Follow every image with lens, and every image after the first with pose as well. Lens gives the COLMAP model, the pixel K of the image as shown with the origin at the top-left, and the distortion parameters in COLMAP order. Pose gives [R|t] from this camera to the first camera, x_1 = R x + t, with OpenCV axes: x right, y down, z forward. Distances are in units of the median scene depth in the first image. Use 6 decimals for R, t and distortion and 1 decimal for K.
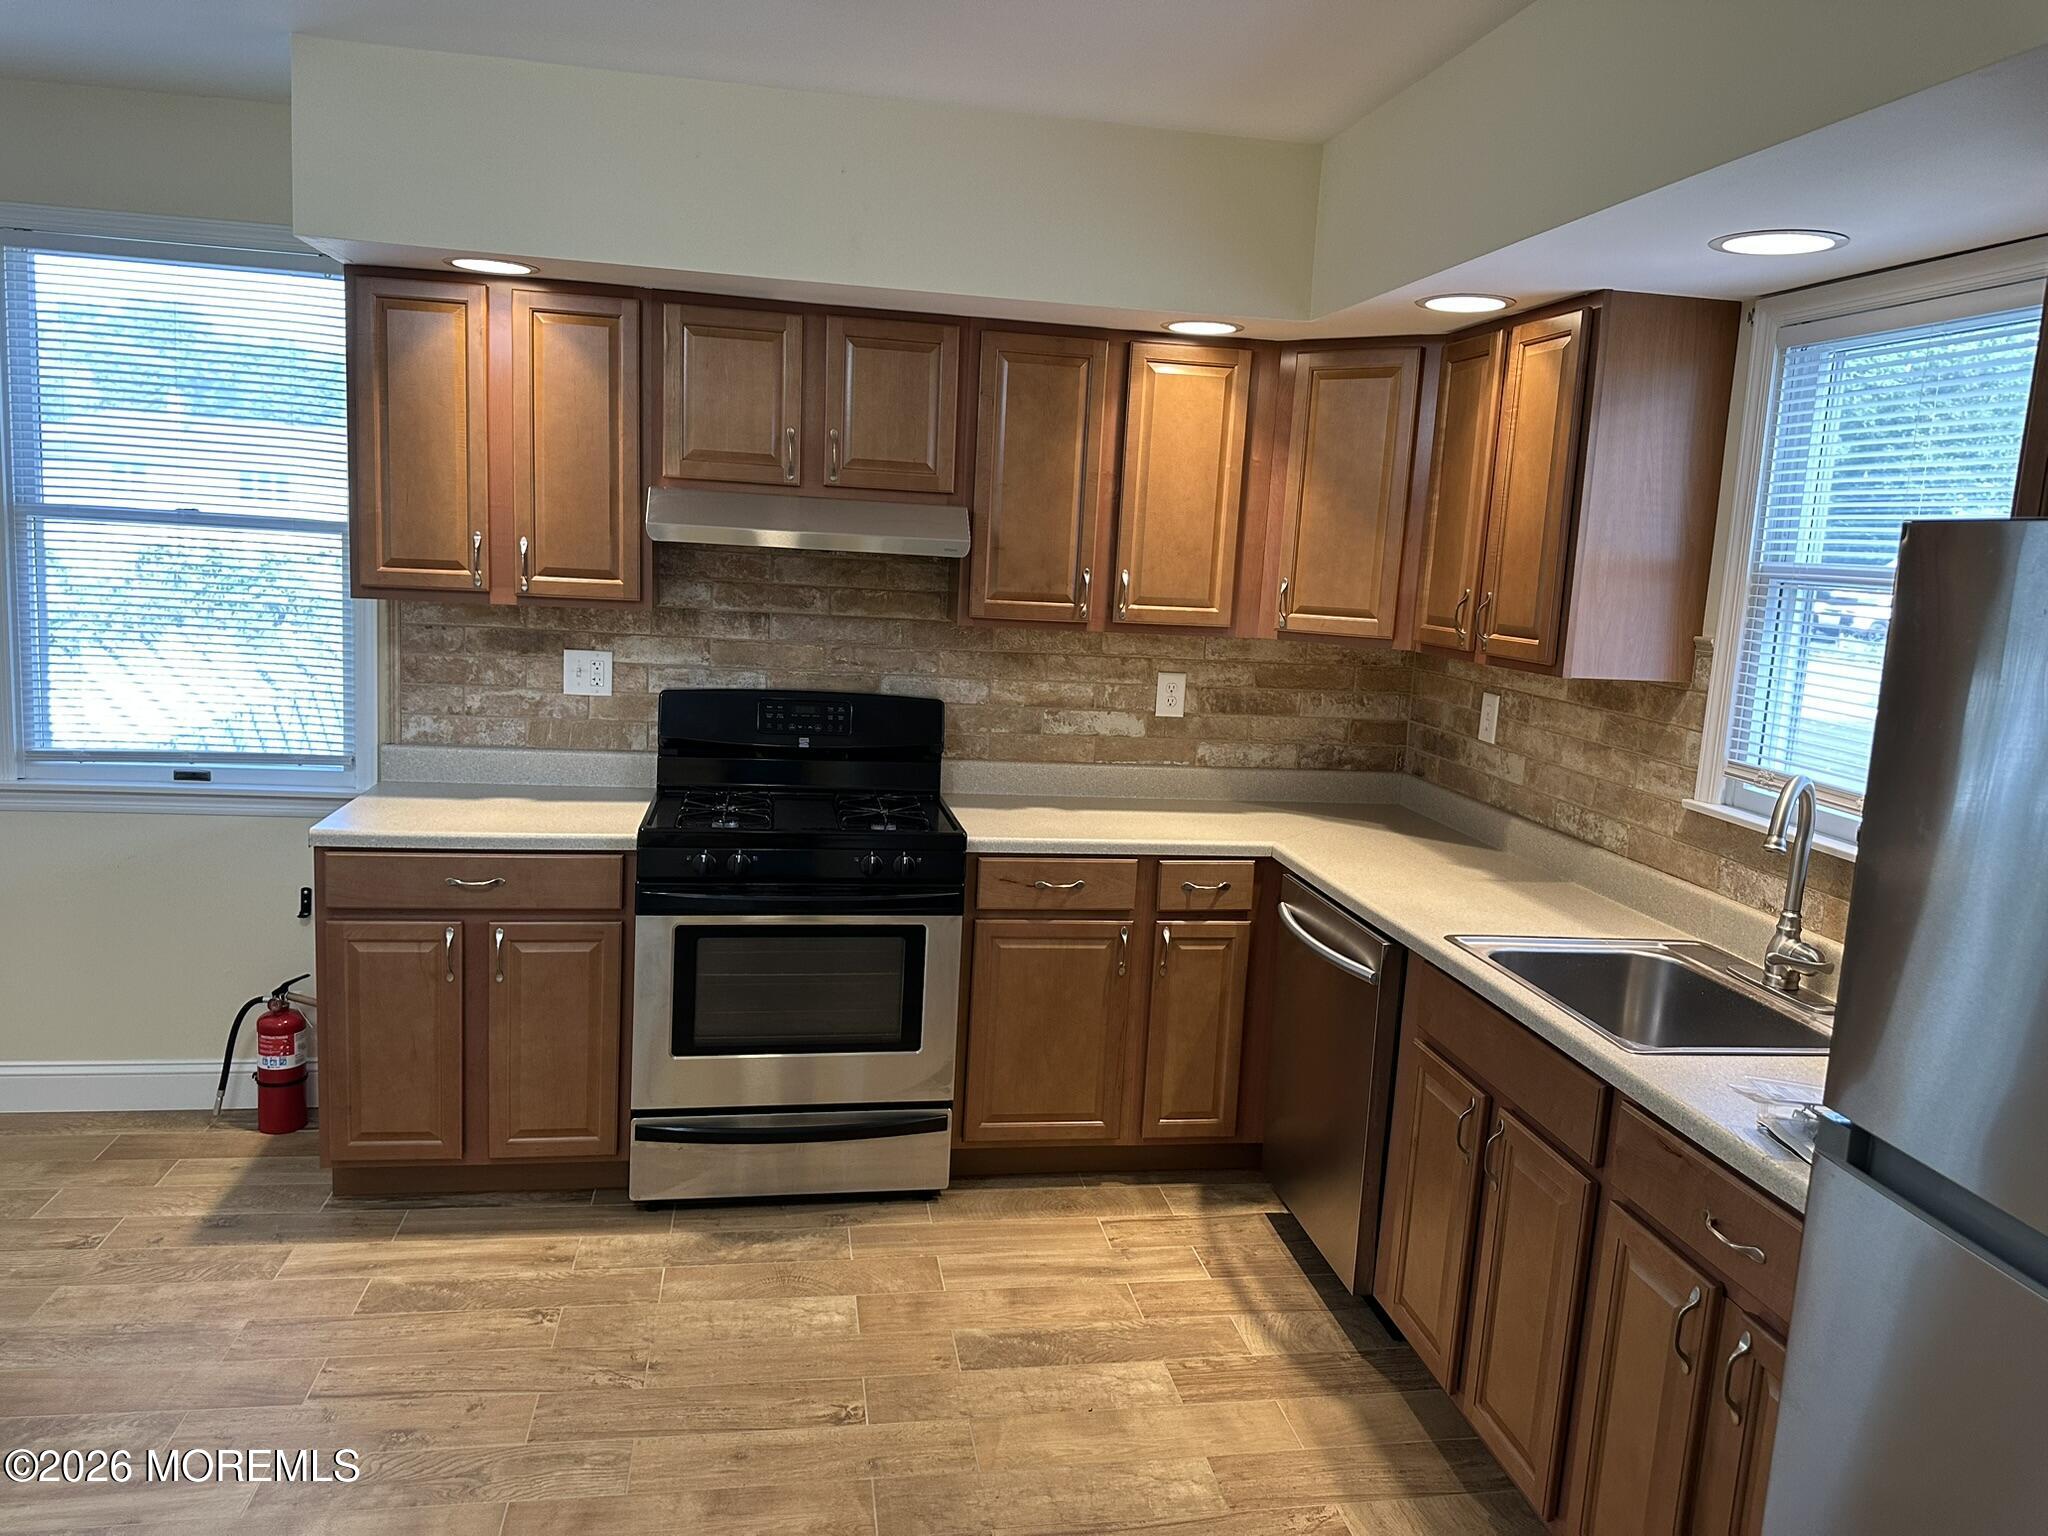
lens RADIAL K [[1427.0, 0, 1025.4], [0, 1427.0, 753.1], [0, 0, 1]] dist [0.077130, -0.085920]
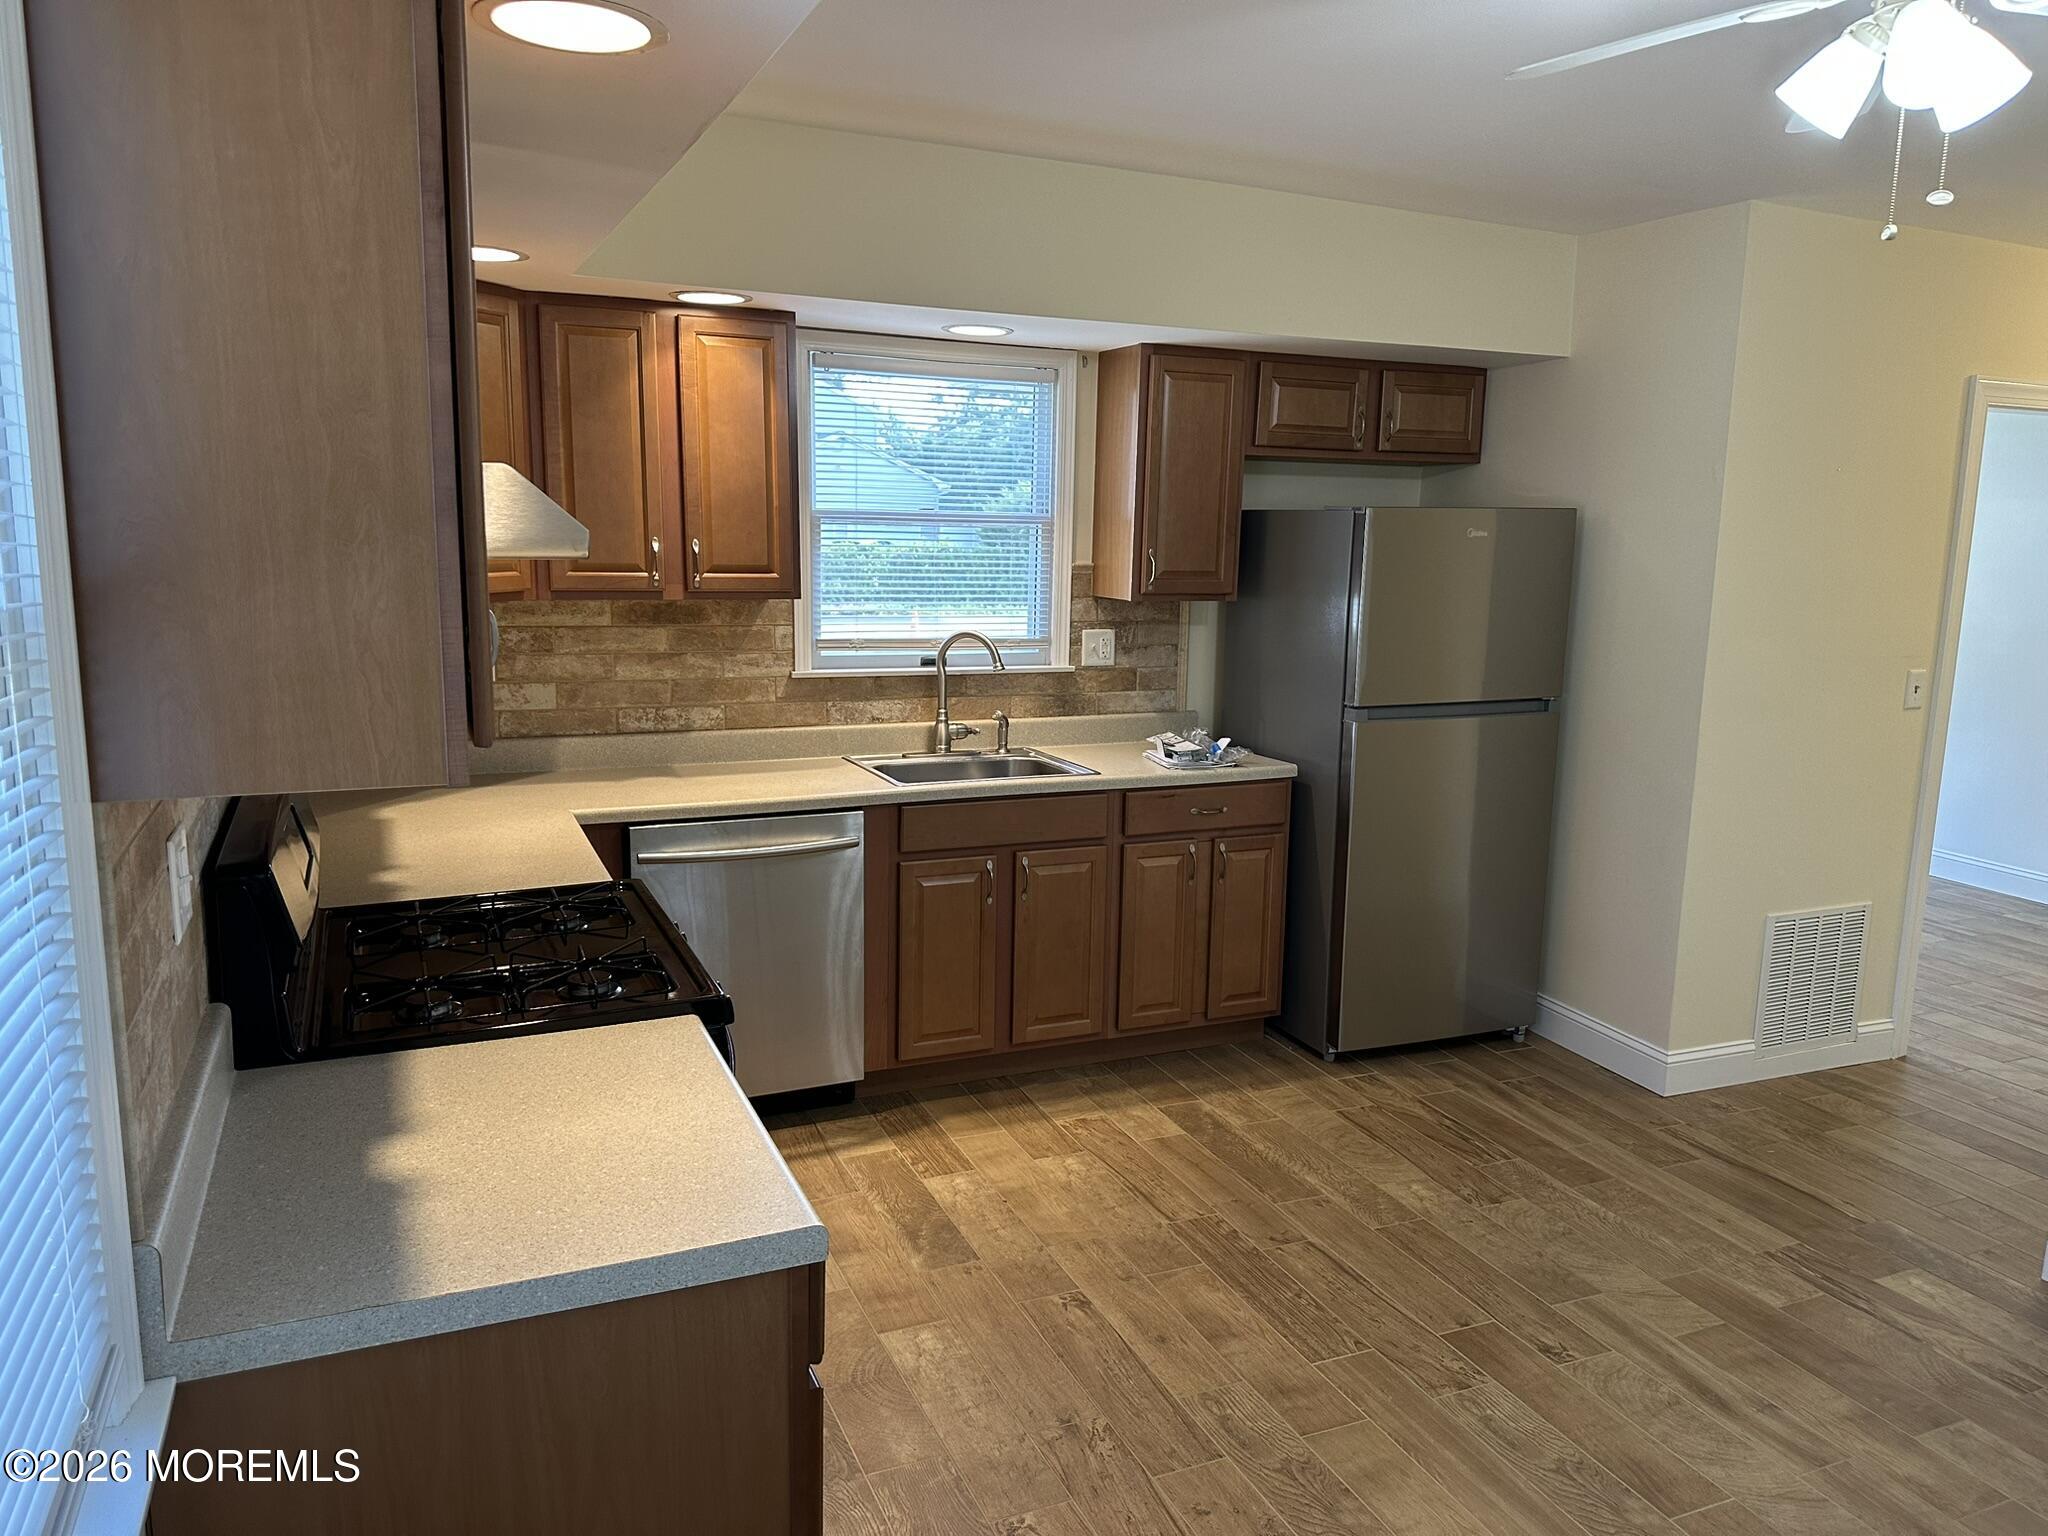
lens RADIAL K [[1427.0, 0, 1025.4], [0, 1427.0, 753.1], [0, 0, 1]] dist [0.077130, -0.085920]
pose [[-0.238789, -0.209137, 0.948283, -0.962032], [0.111558, 0.964160, 0.240730, -0.205040], [-0.964642, 0.163272, -0.206900, 1.052682]]
